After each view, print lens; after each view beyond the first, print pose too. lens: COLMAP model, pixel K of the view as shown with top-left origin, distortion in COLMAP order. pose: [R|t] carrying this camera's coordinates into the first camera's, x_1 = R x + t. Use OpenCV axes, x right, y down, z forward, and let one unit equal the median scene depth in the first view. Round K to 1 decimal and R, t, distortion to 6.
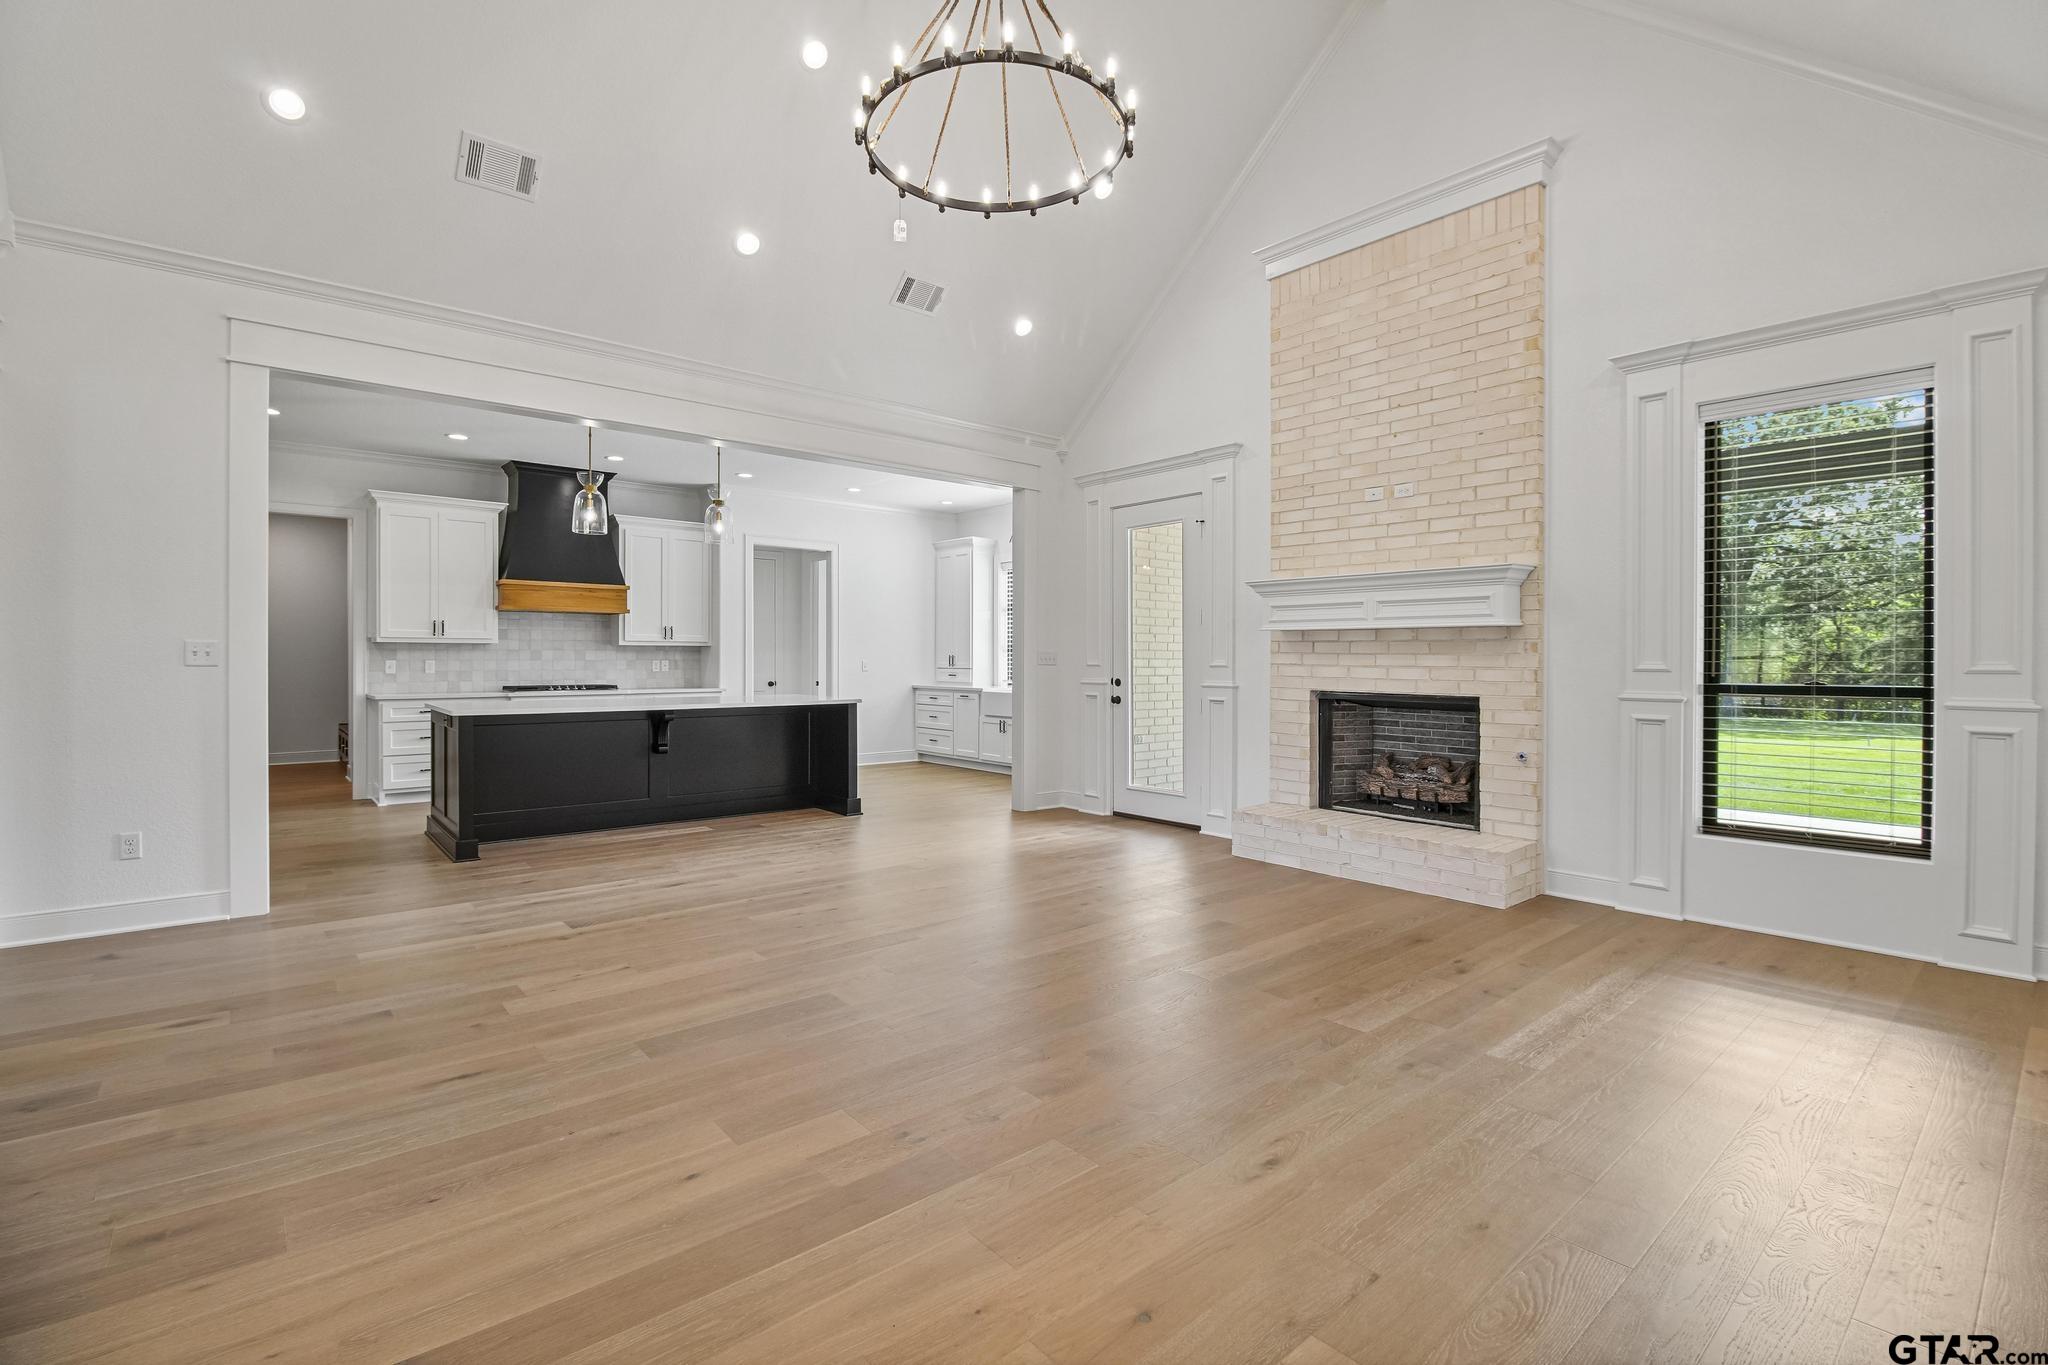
lens RADIAL K [[926.4, 0, 1040.5], [0, 926.4, 665.1], [0, 0, 1]] dist [0.019373, -0.025348]
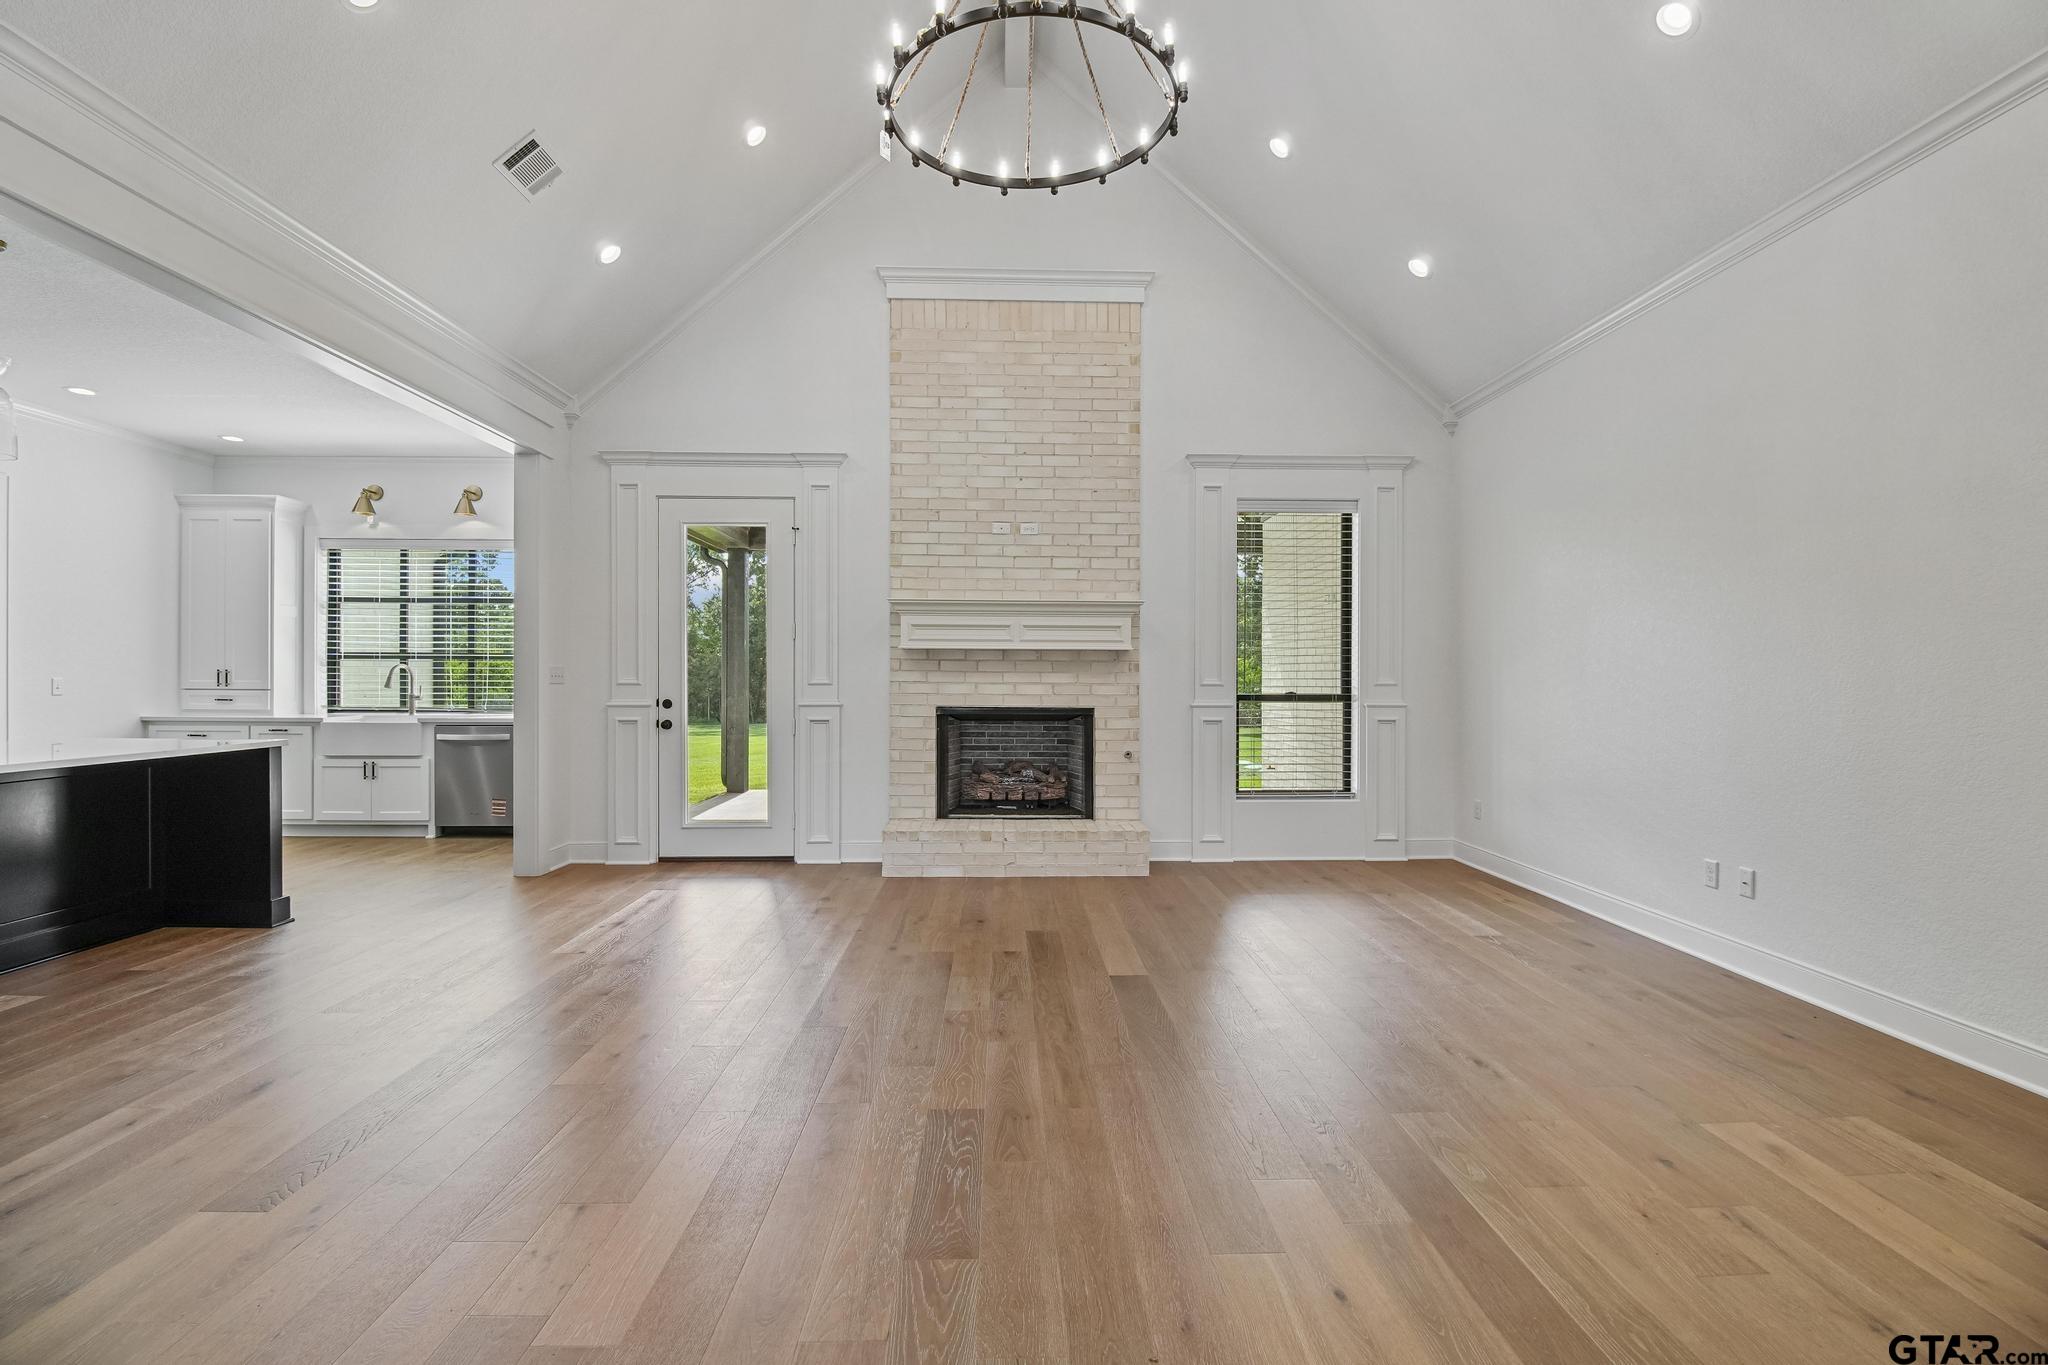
lens RADIAL K [[932.6, 0, 1024.0], [0, 932.6, 682.5], [0, 0, 1]] dist [-0.000075, -0.000585]
pose [[0.632205, -0.005588, 0.774781, -0.485632], [0.003730, 0.999984, 0.004168, -0.004267], [-0.774792, 0.000255, 0.632216, 0.274523]]
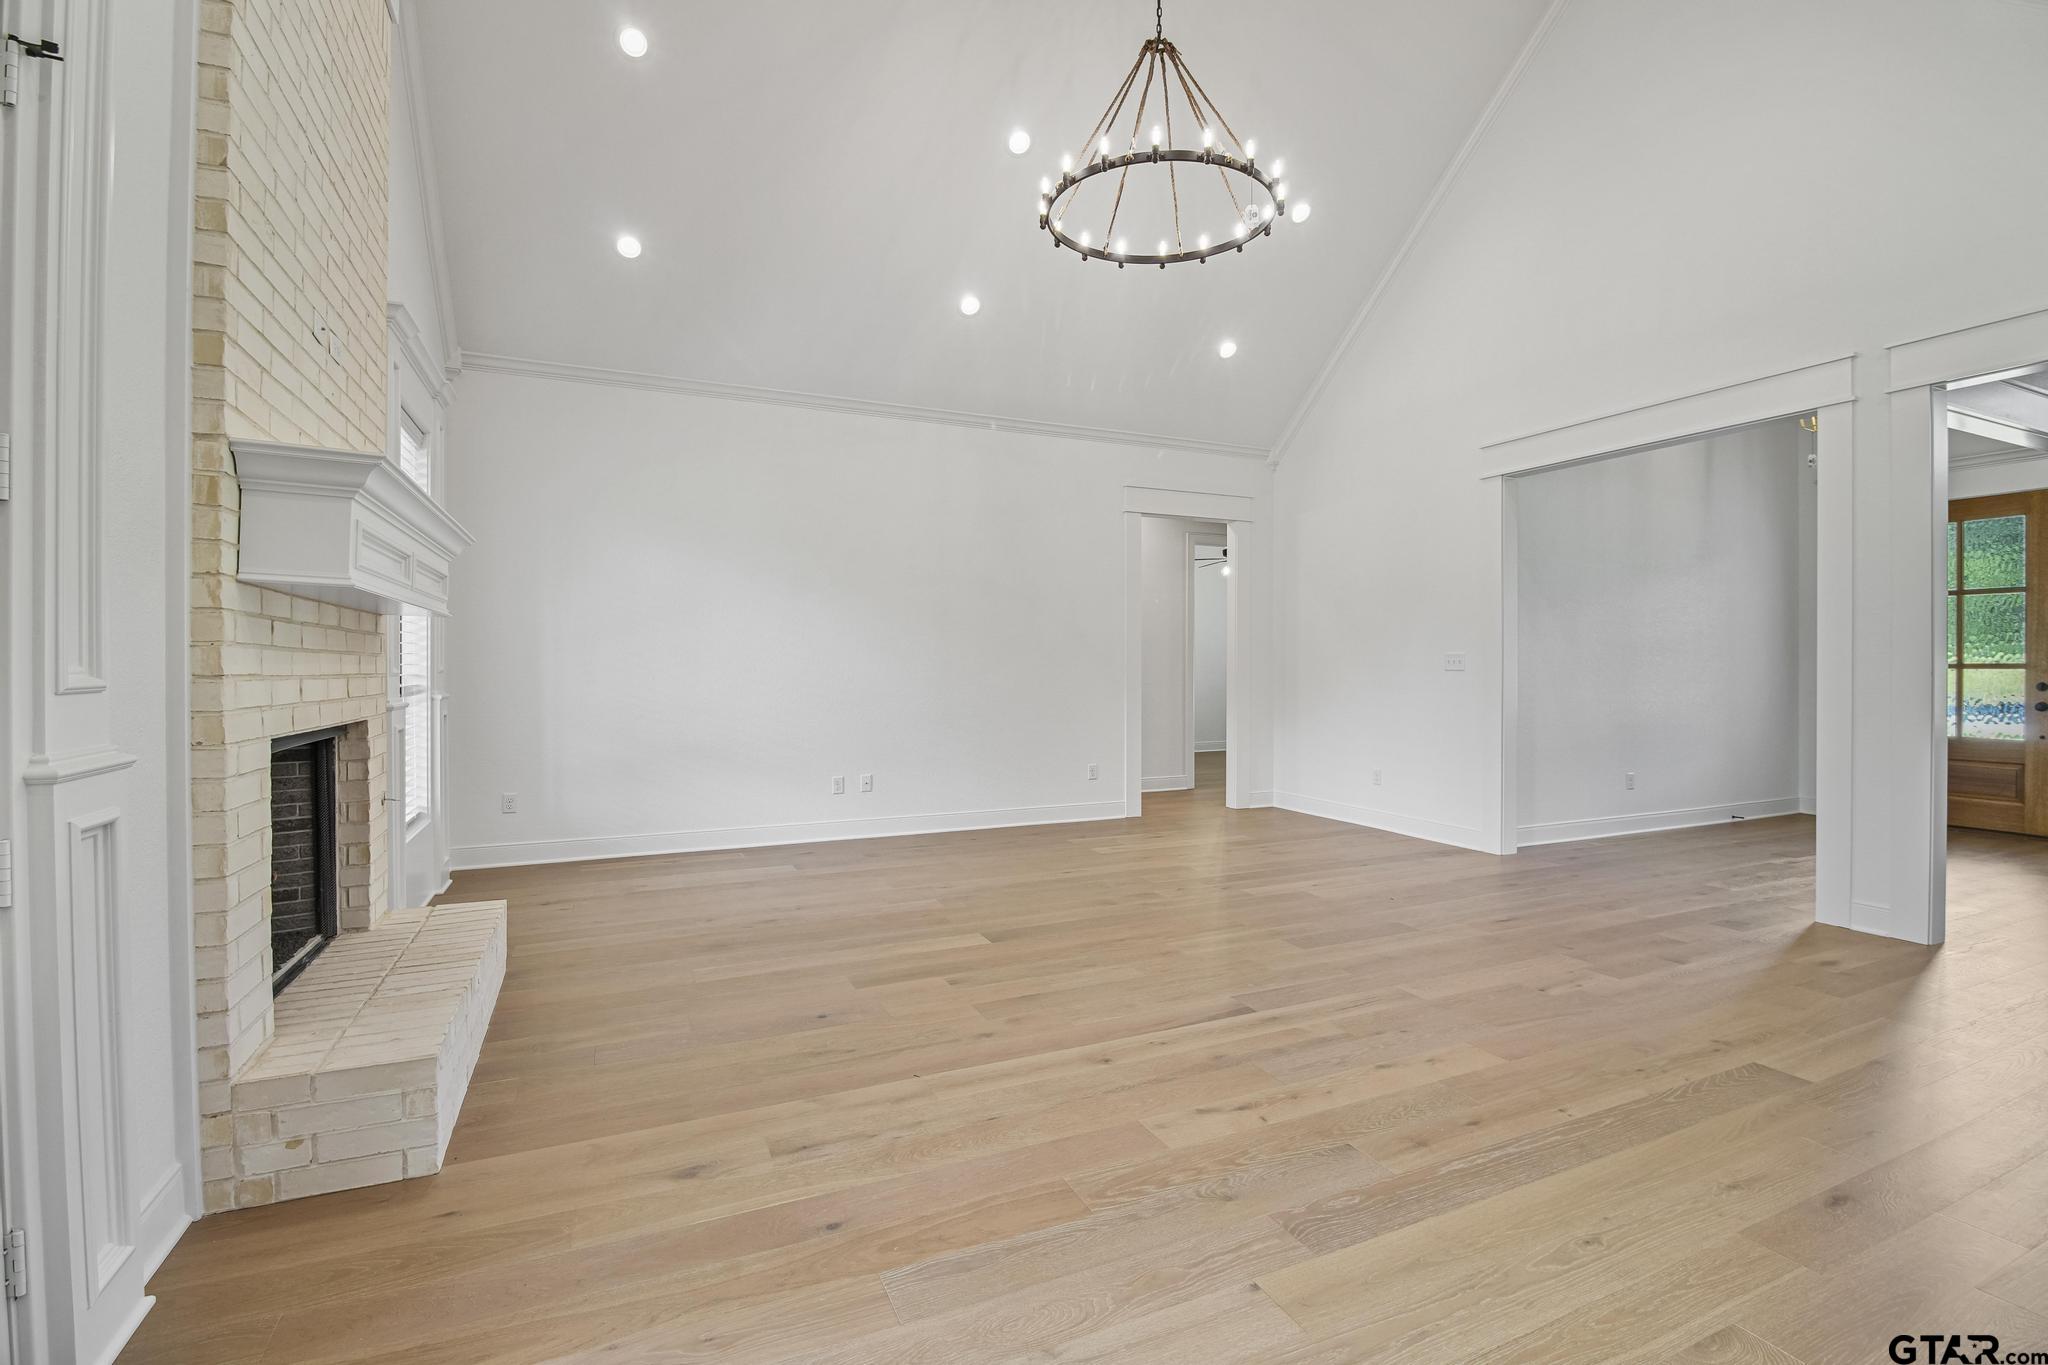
lens RADIAL K [[926.4, 0, 1040.5], [0, 926.4, 665.1], [0, 0, 1]] dist [0.019373, -0.025348]
pose [[-0.960271, -0.002589, 0.279056, -0.145926], [-0.000878, 0.999980, 0.006258, -0.007620], [-0.279067, 0.005764, -0.960254, 1.370382]]
